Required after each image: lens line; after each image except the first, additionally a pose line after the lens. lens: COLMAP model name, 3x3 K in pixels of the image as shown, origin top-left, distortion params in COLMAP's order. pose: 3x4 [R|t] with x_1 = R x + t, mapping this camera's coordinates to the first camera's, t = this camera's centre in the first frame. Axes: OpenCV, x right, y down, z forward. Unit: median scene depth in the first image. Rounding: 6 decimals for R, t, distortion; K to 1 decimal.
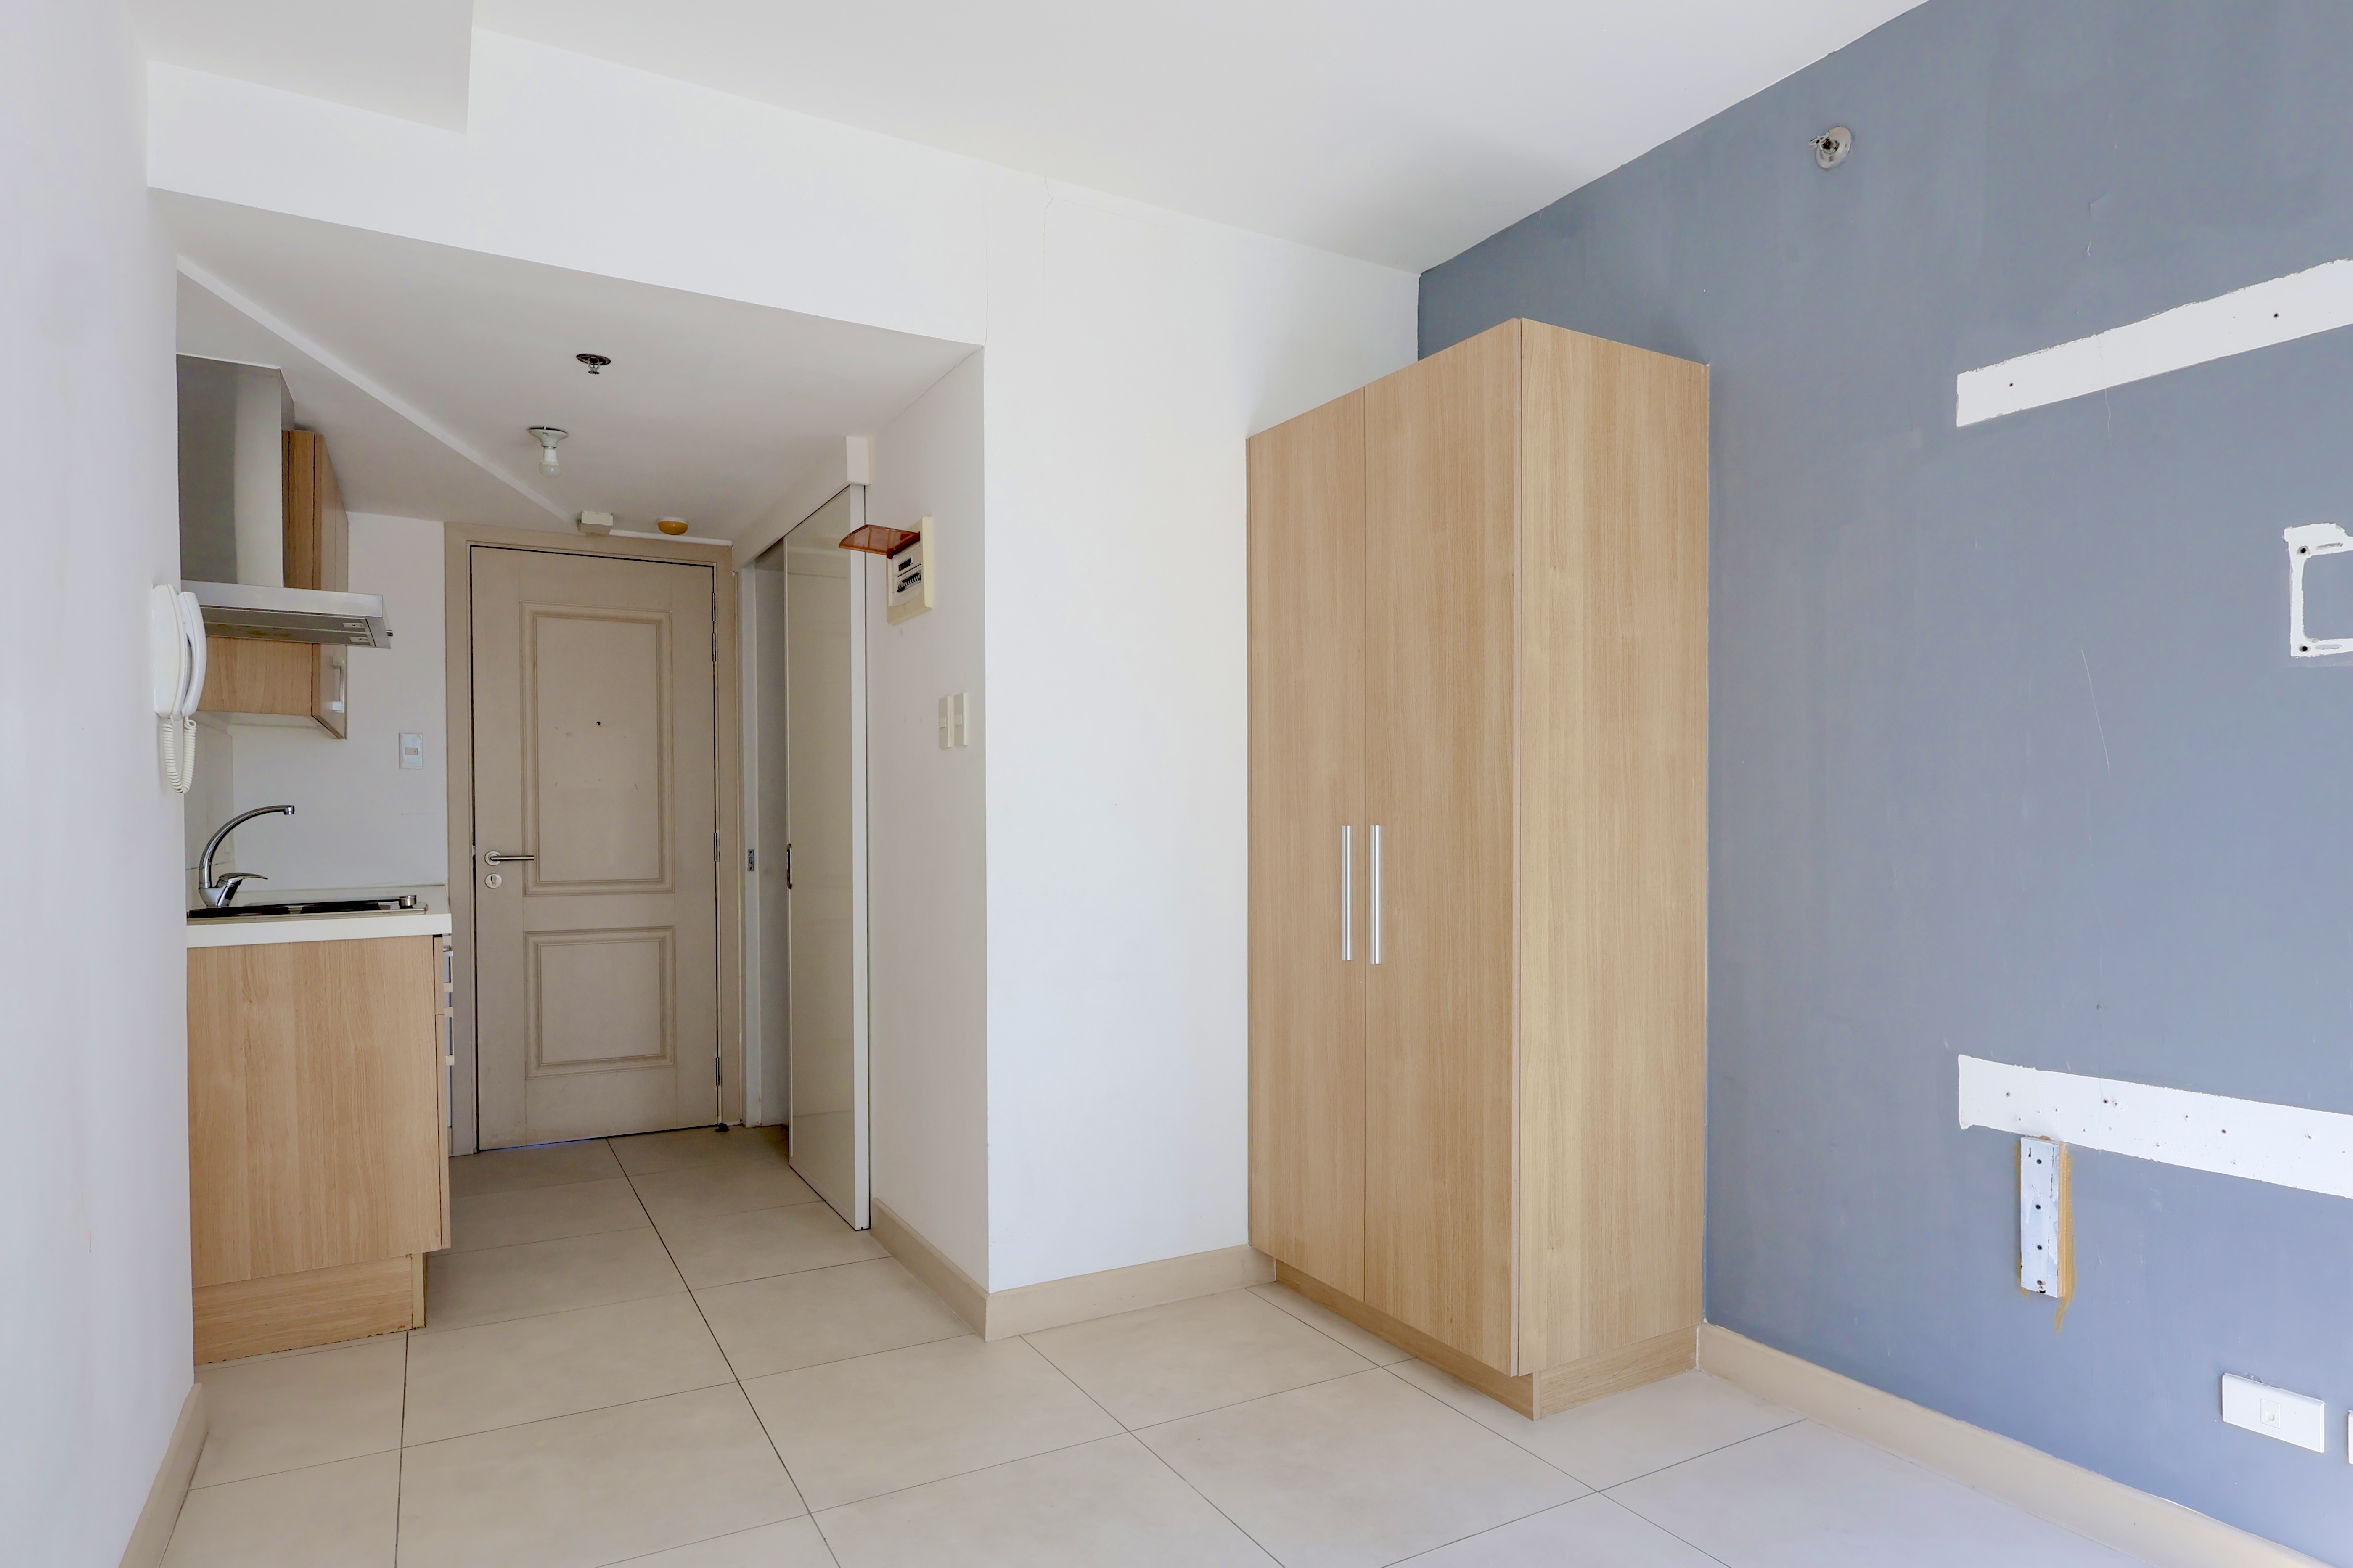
lens RADIAL K [[1319.5, 0, 1193.5], [0, 1319.5, 848.1], [0, 0, 1]] dist [-0.005615, 0.000880]
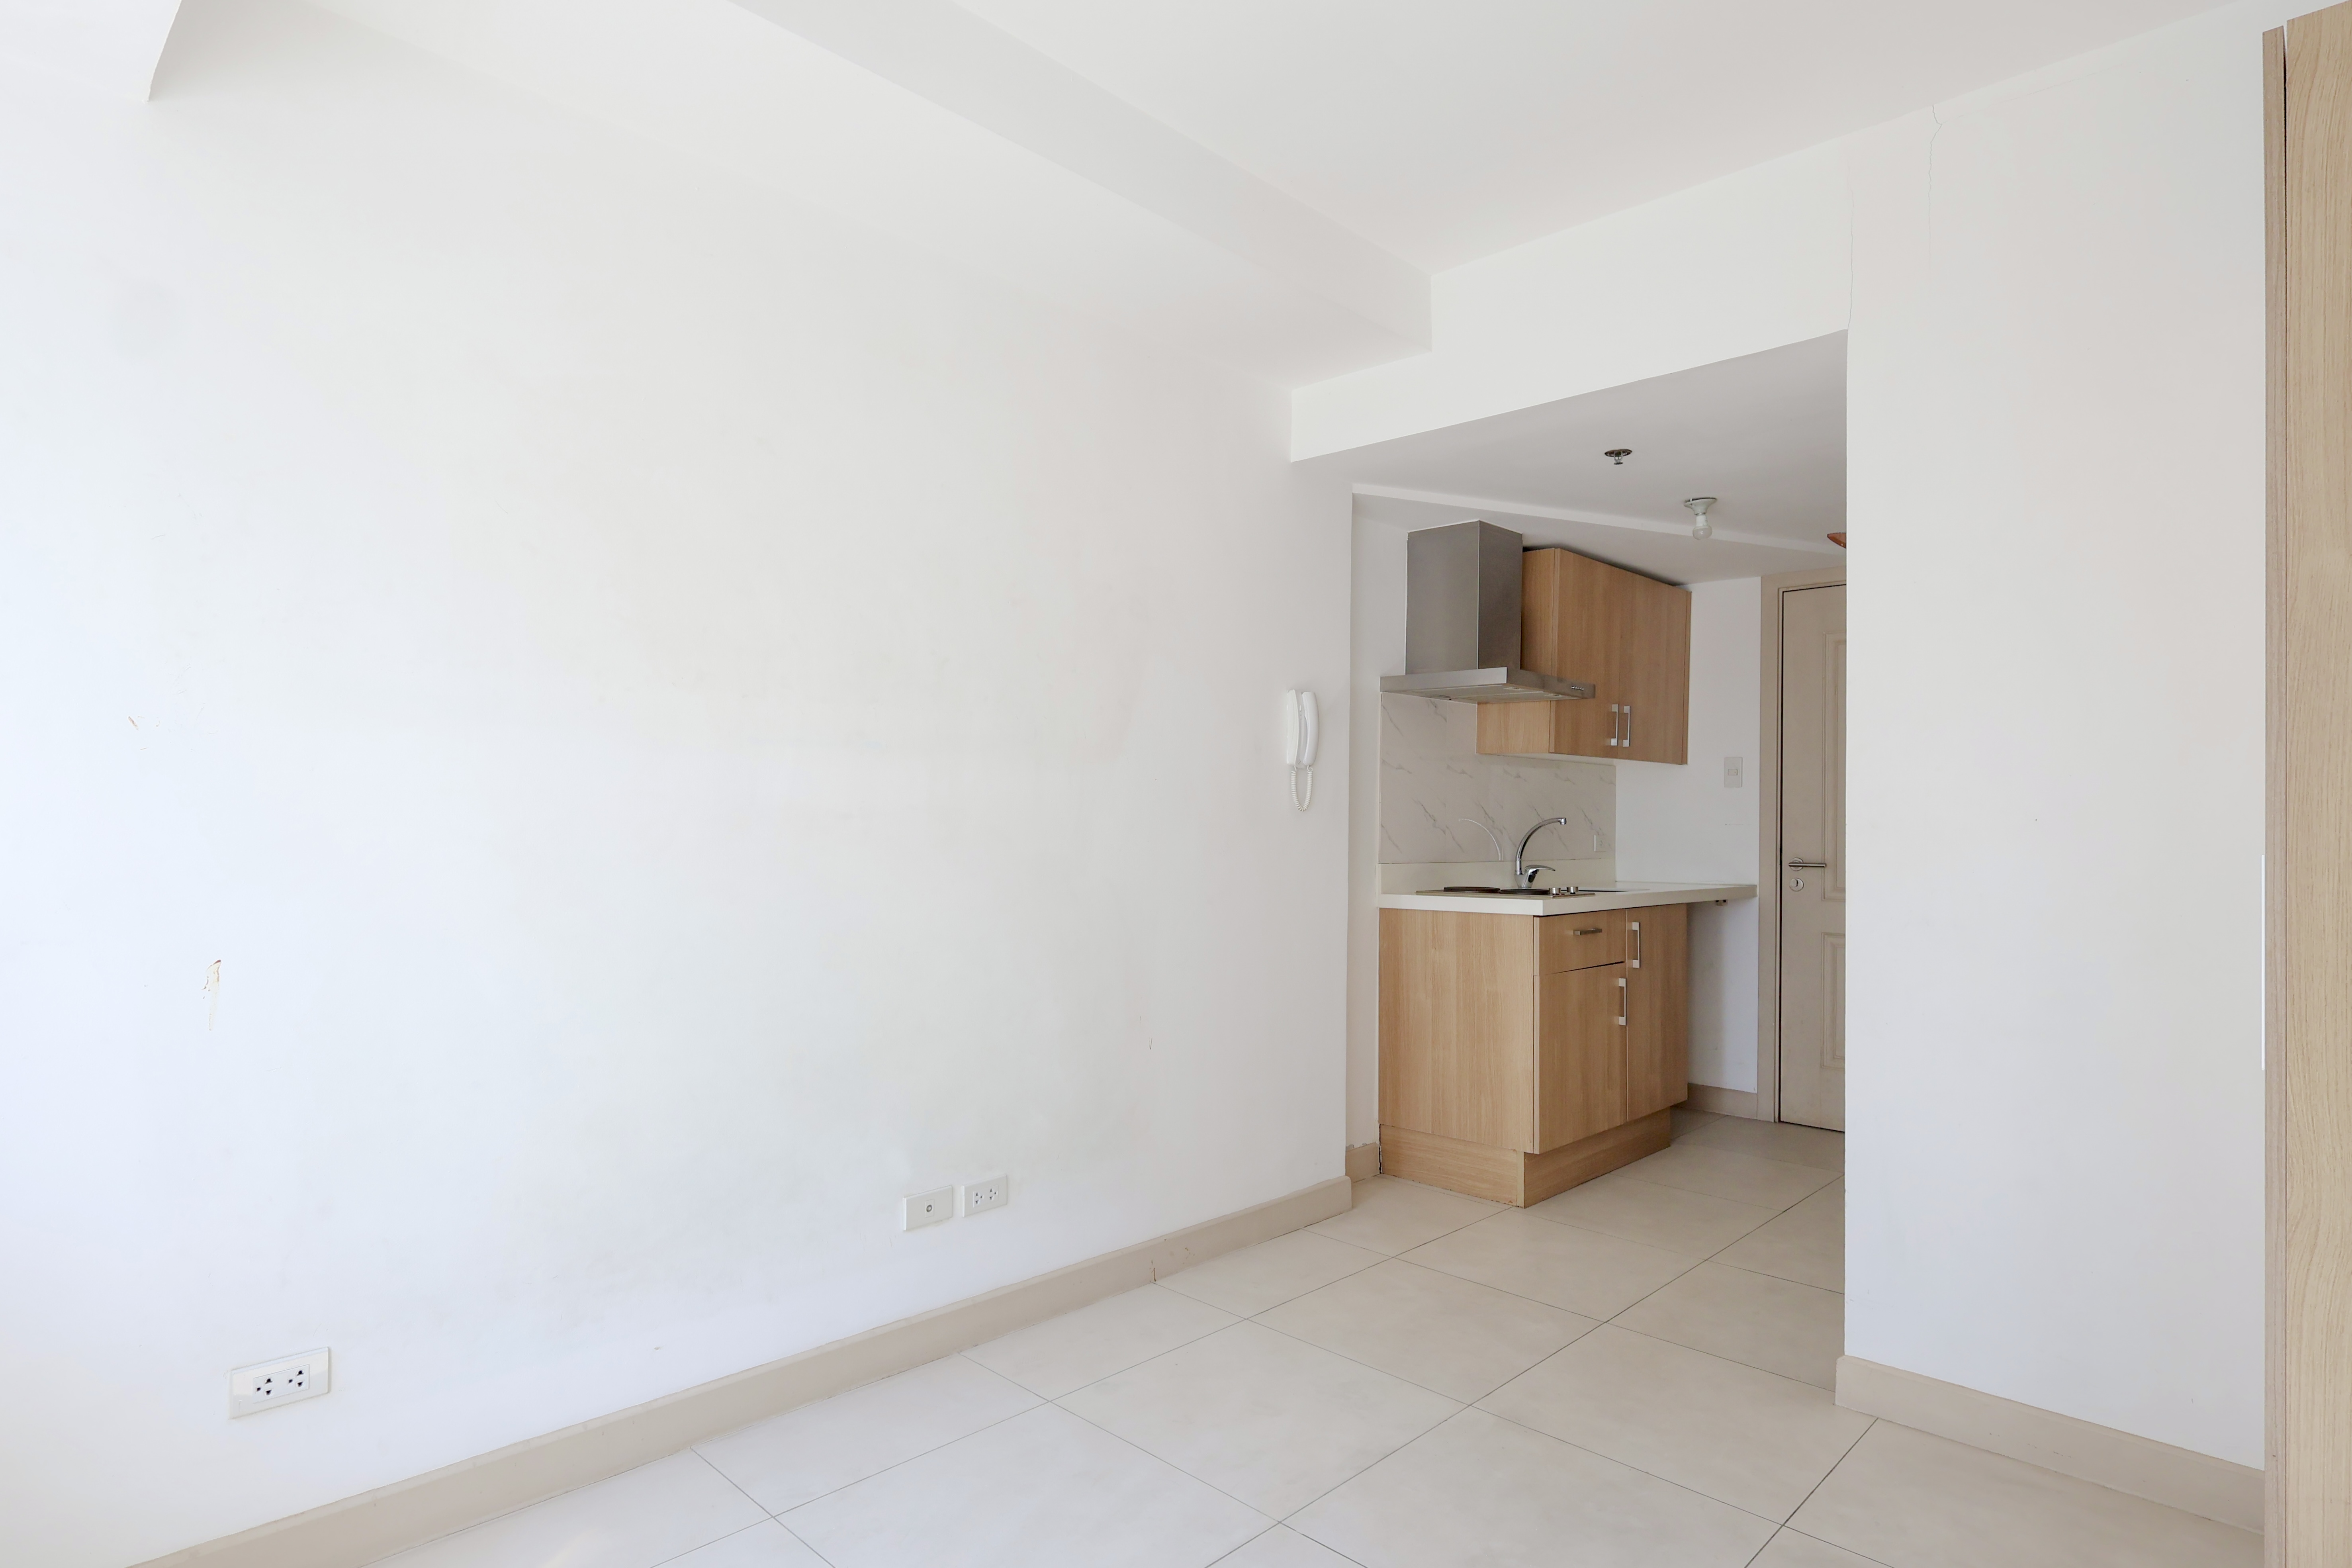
lens RADIAL K [[1274.5, 0, 1185.7], [0, 1274.5, 815.8], [0, 0, 1]] dist [-0.003970, 0.000450]
pose [[0.269045, 0.003371, -0.963122, 0.598519], [-0.032913, 0.999442, -0.005696, -0.016669], [0.962565, 0.033232, 0.269006, 0.324177]]
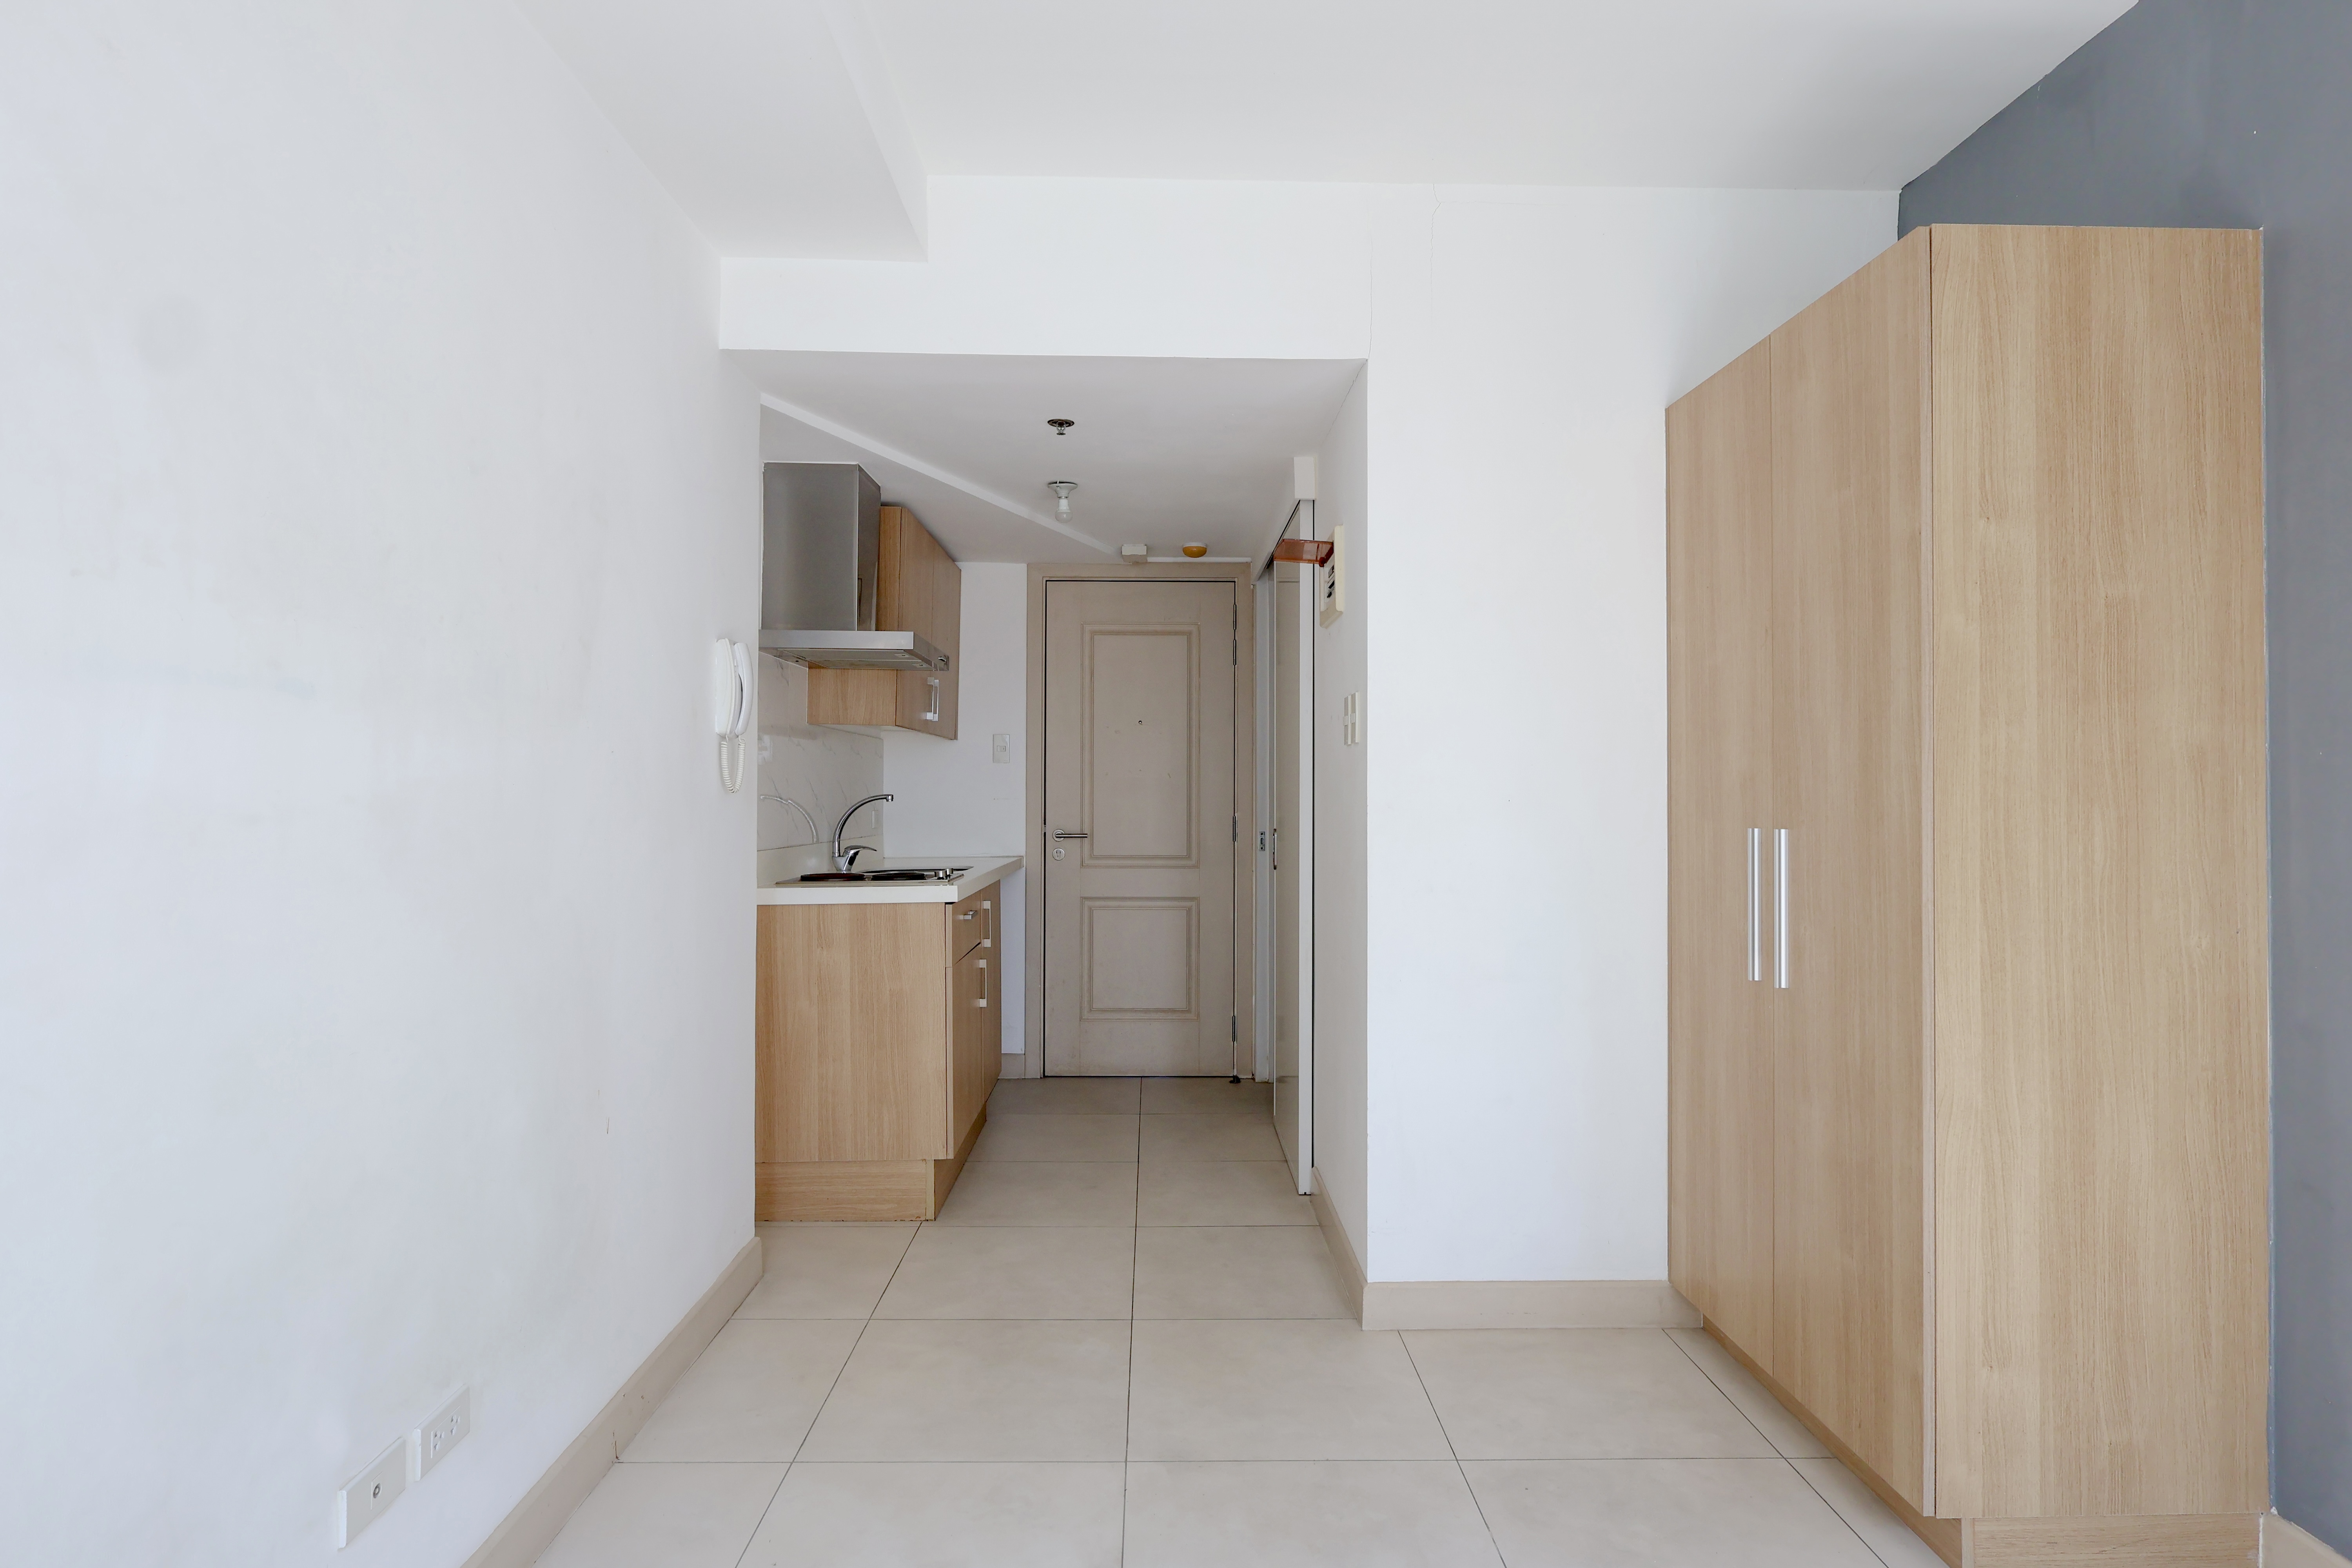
lens RADIAL K [[1232.5, 0, 1183.8], [0, 1232.5, 782.1], [0, 0, 1]] dist [-0.001661, 0.000111]
pose [[0.876831, 0.000856, -0.480798, 0.184325], [-0.015681, 0.999517, -0.026819, -0.020409], [0.480543, 0.031056, 0.876421, 0.093015]]
